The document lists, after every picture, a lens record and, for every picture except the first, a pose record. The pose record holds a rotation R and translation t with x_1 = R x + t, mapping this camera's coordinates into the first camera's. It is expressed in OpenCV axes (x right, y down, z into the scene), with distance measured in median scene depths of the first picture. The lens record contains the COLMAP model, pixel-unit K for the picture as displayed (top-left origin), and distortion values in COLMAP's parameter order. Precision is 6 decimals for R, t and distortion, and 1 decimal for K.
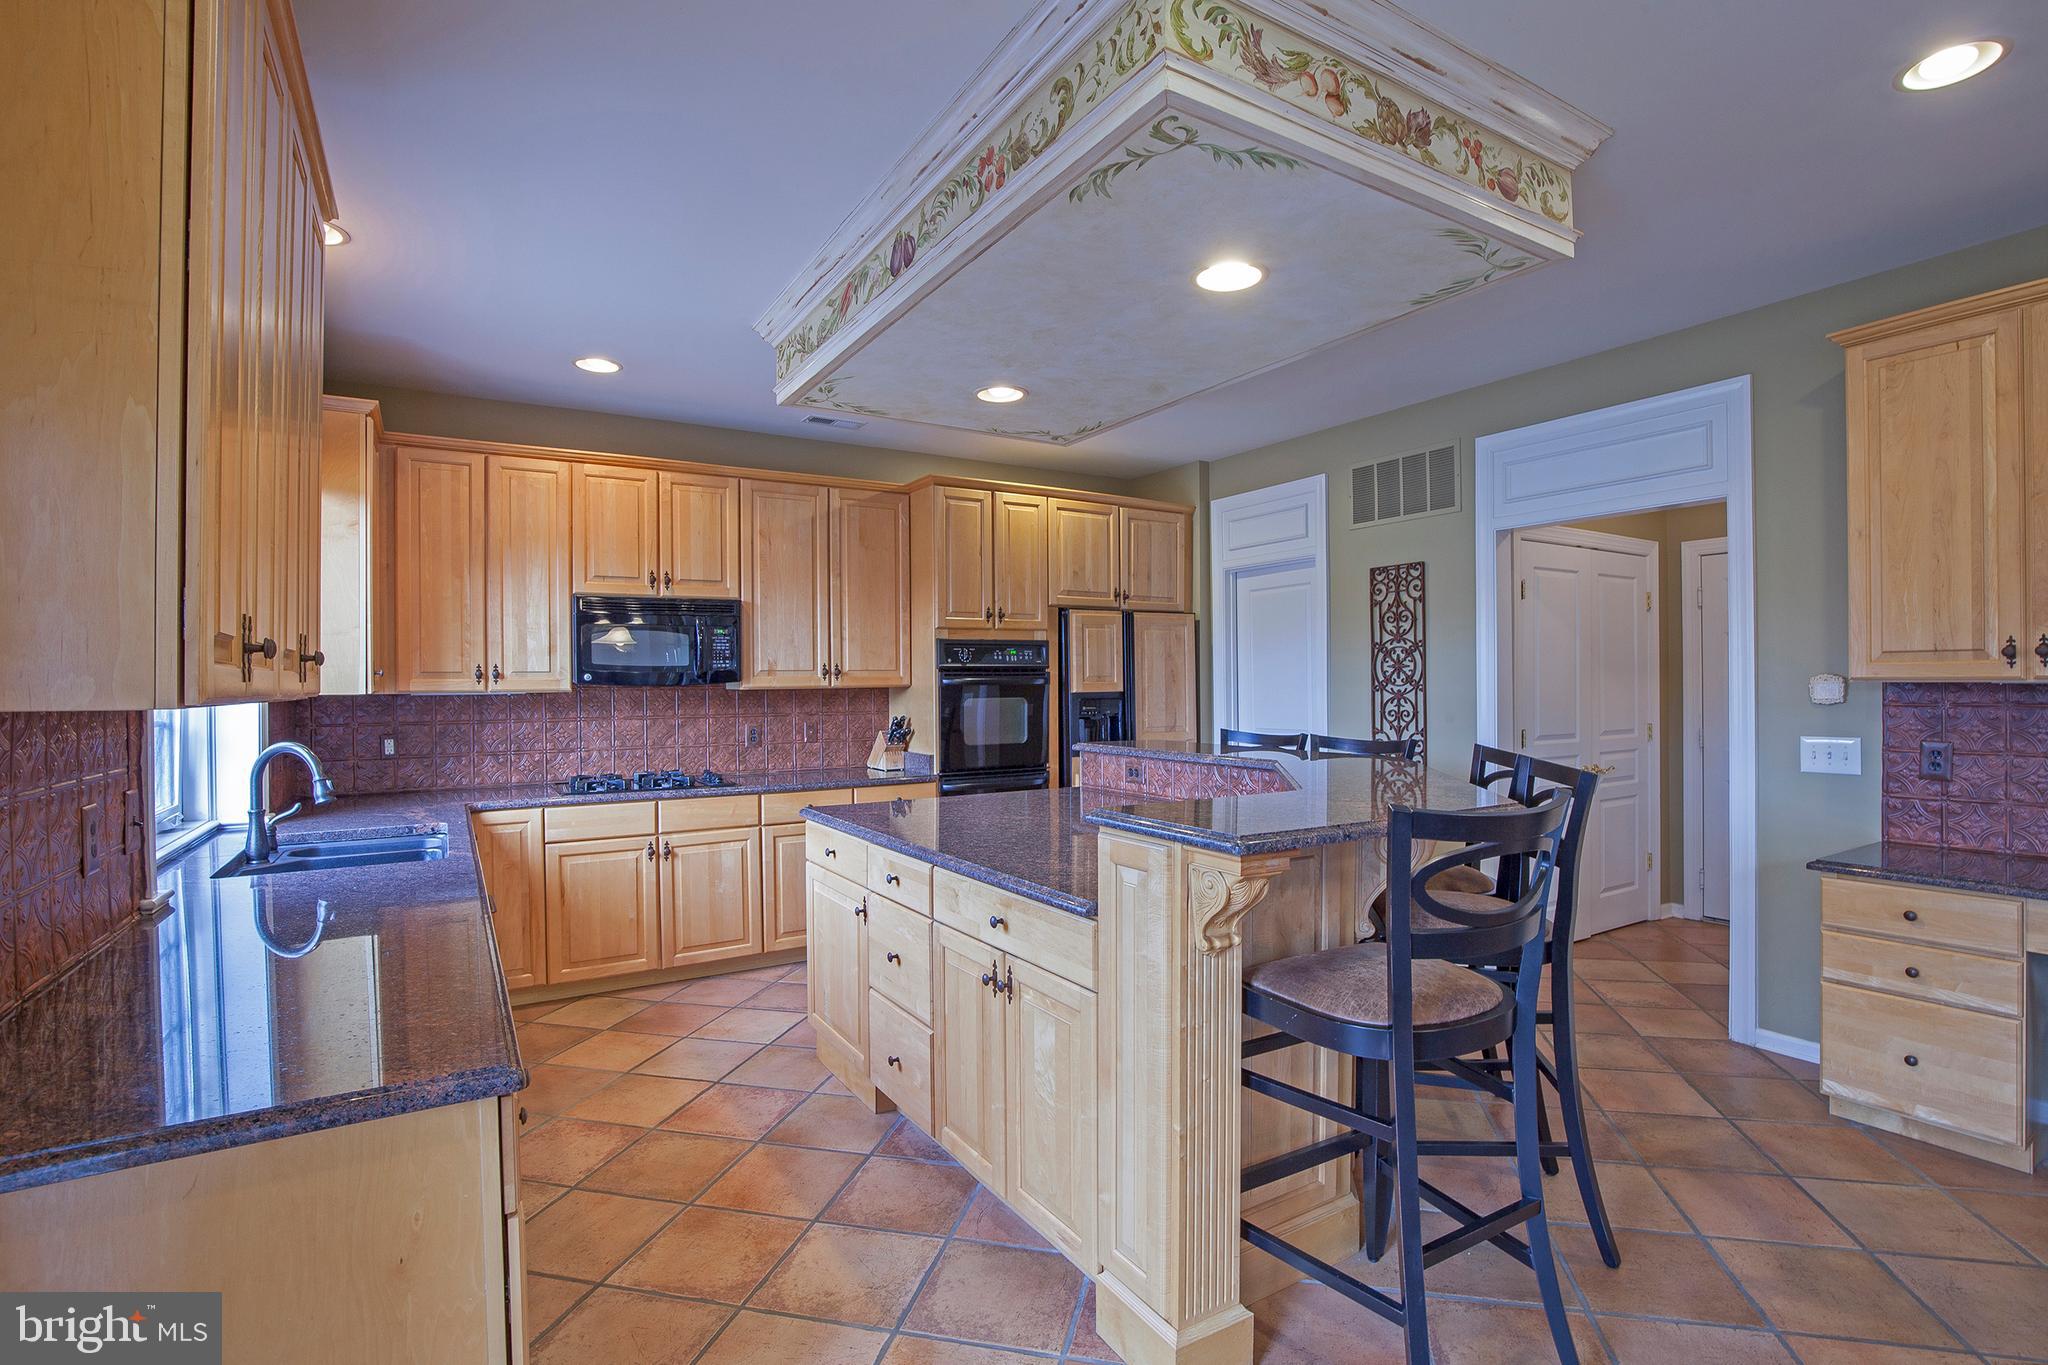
lens RADIAL K [[951.7, 0, 1053.7], [0, 951.7, 676.4], [0, 0, 1]] dist [-0.033150, 0.004628]
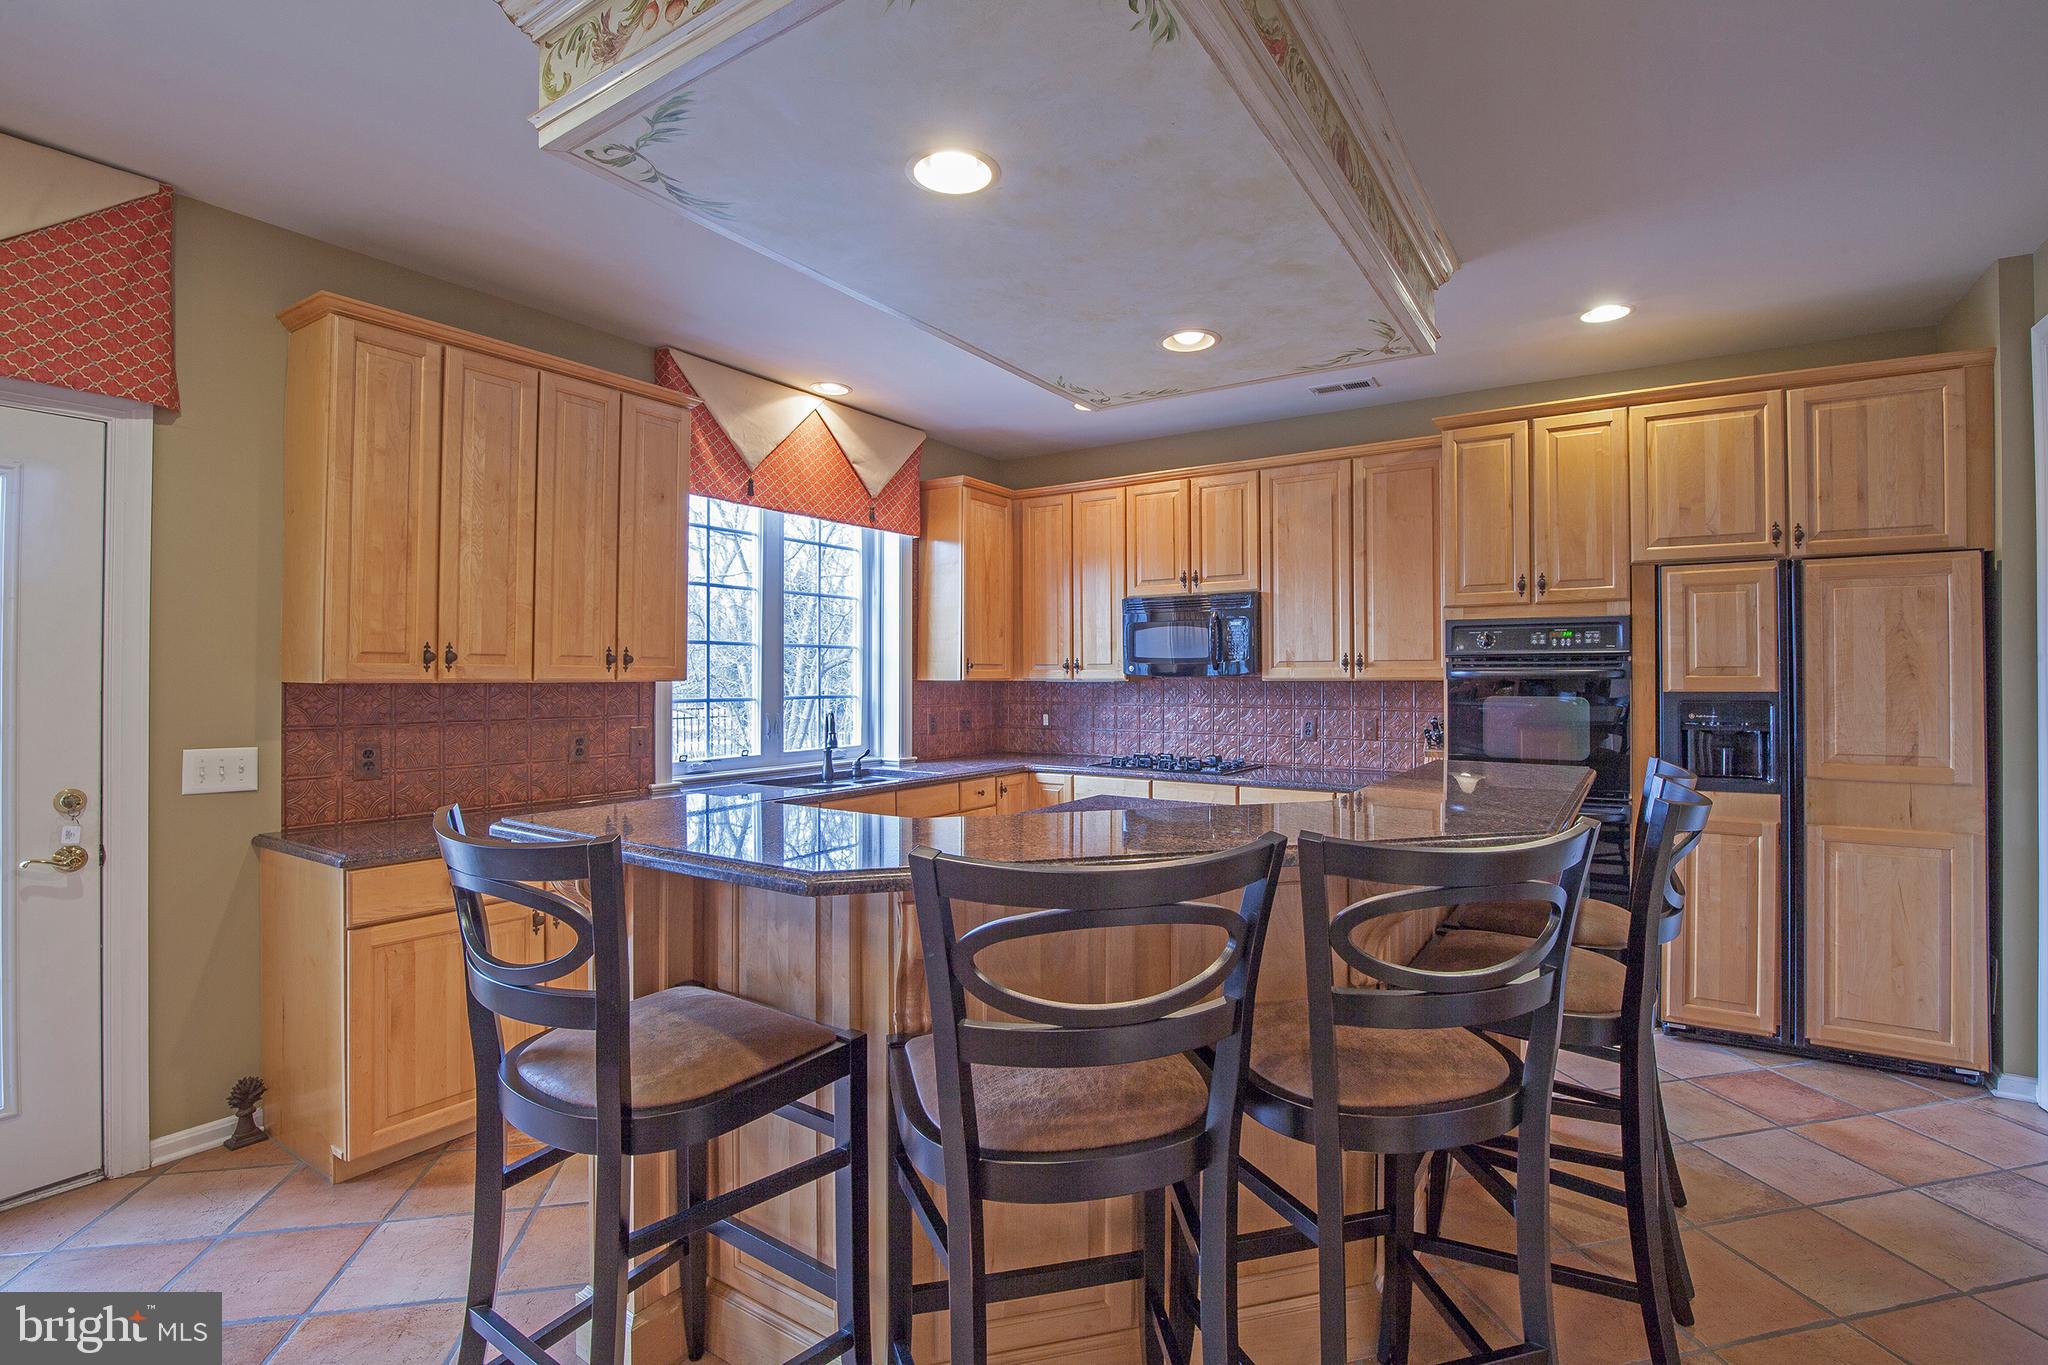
lens RADIAL K [[951.7, 0, 1023.6], [0, 951.7, 667.5], [0, 0, 1]] dist [-0.033150, 0.004628]
pose [[0.422797, -0.001870, -0.906223, 0.527565], [0.000788, 0.999998, -0.001696, 0.001498], [0.906224, 0.000003, 0.422798, 0.395127]]
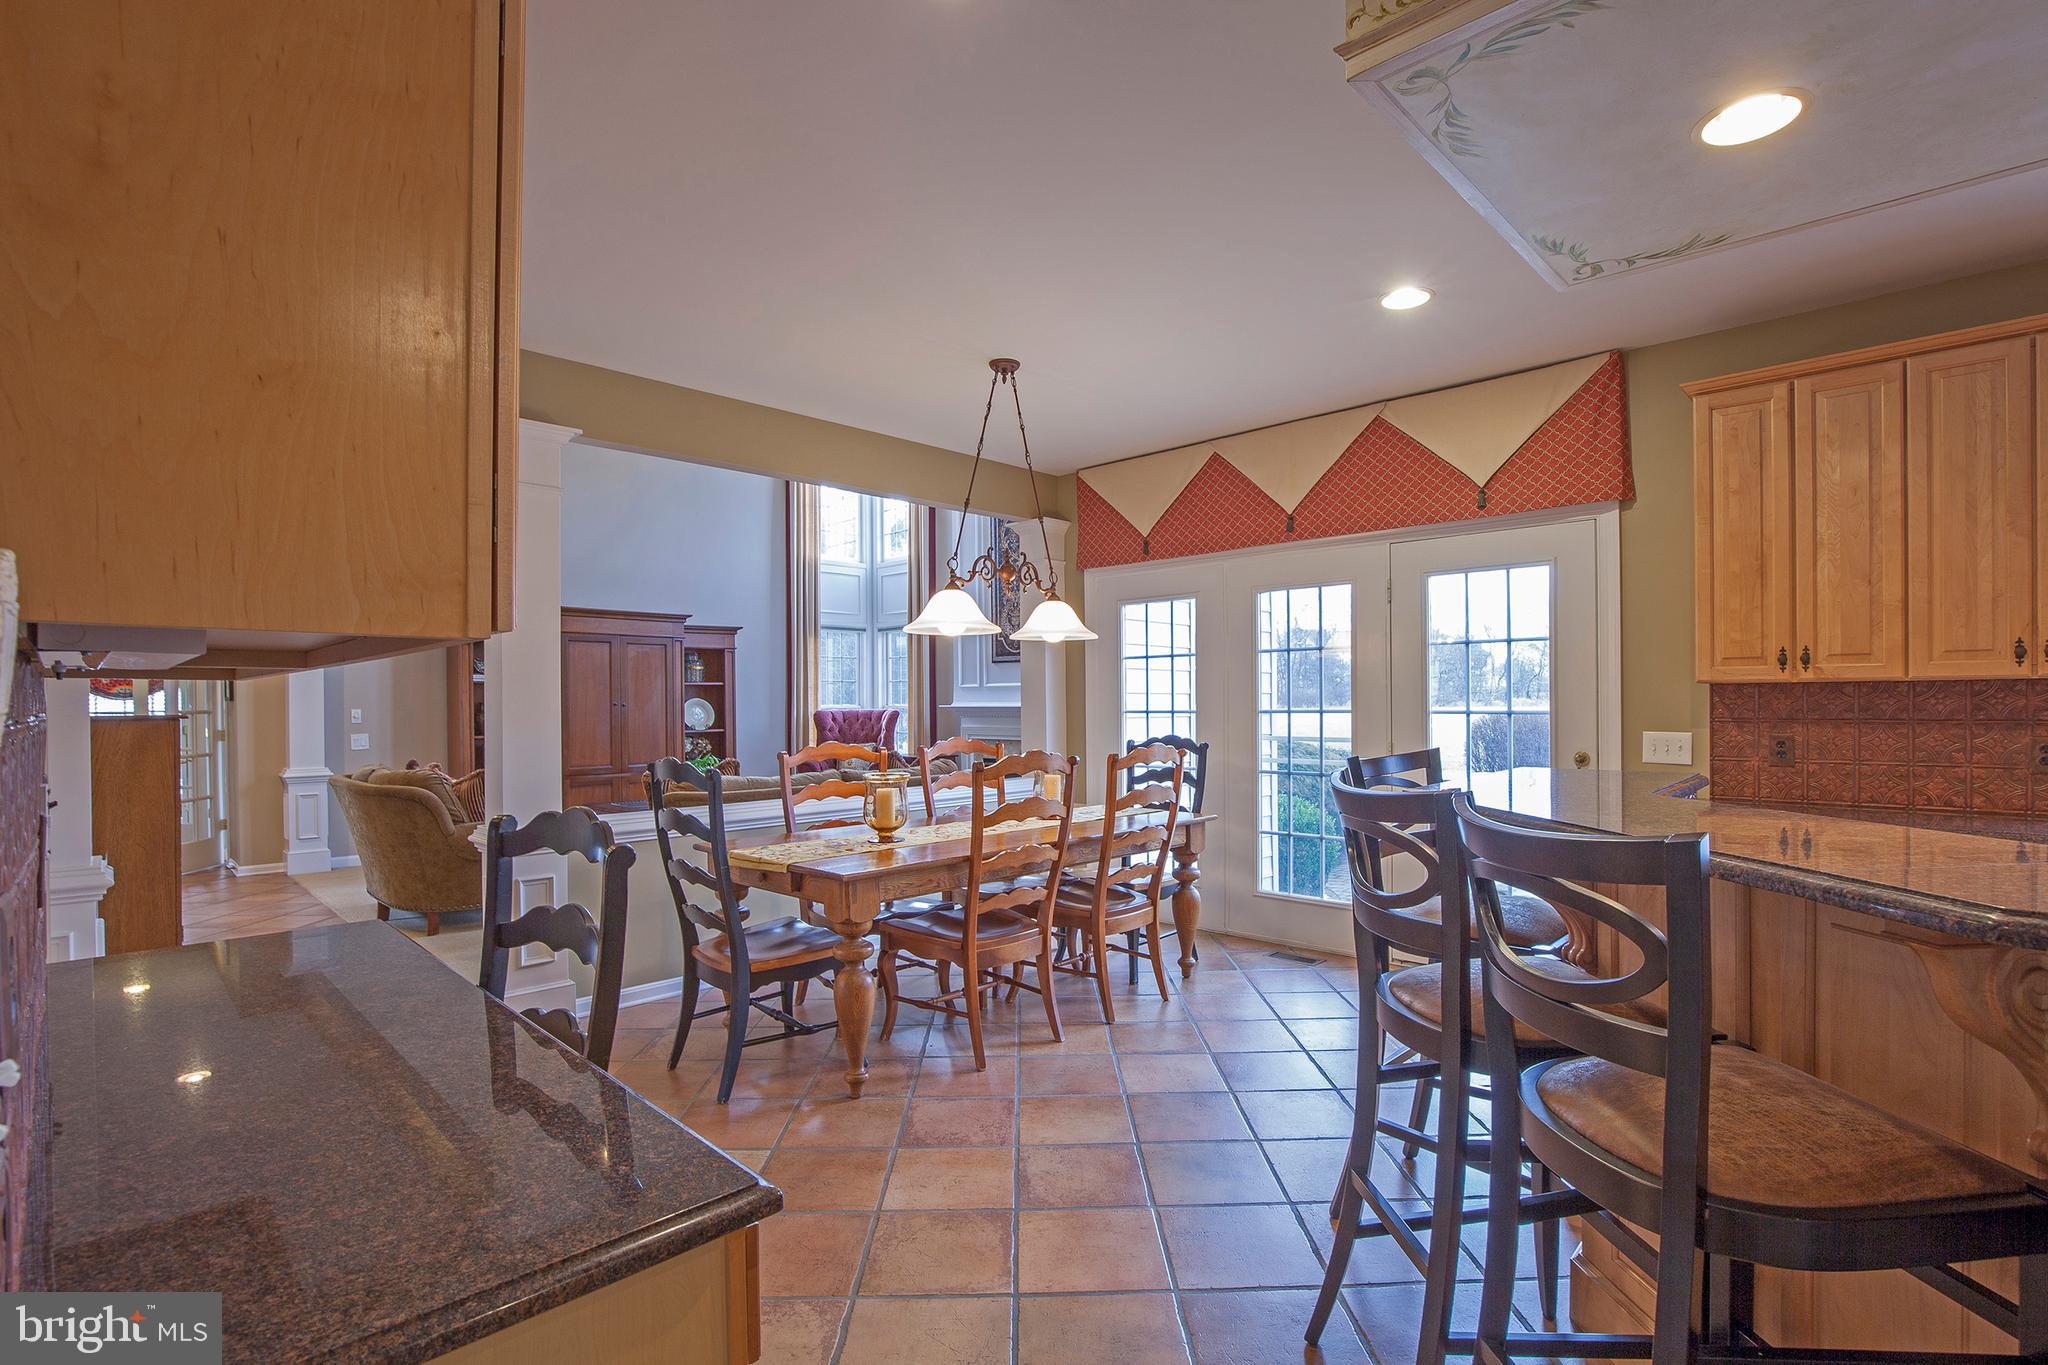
lens RADIAL K [[951.7, 0, 1109.4], [0, 951.7, 721.7], [0, 0, 1]] dist [-0.033150, 0.004628]
pose [[-0.955707, 0.020936, -0.293575, 0.493561], [0.016050, 0.999690, 0.019043, 0.019551], [0.293883, 0.013487, -0.955746, 0.853056]]
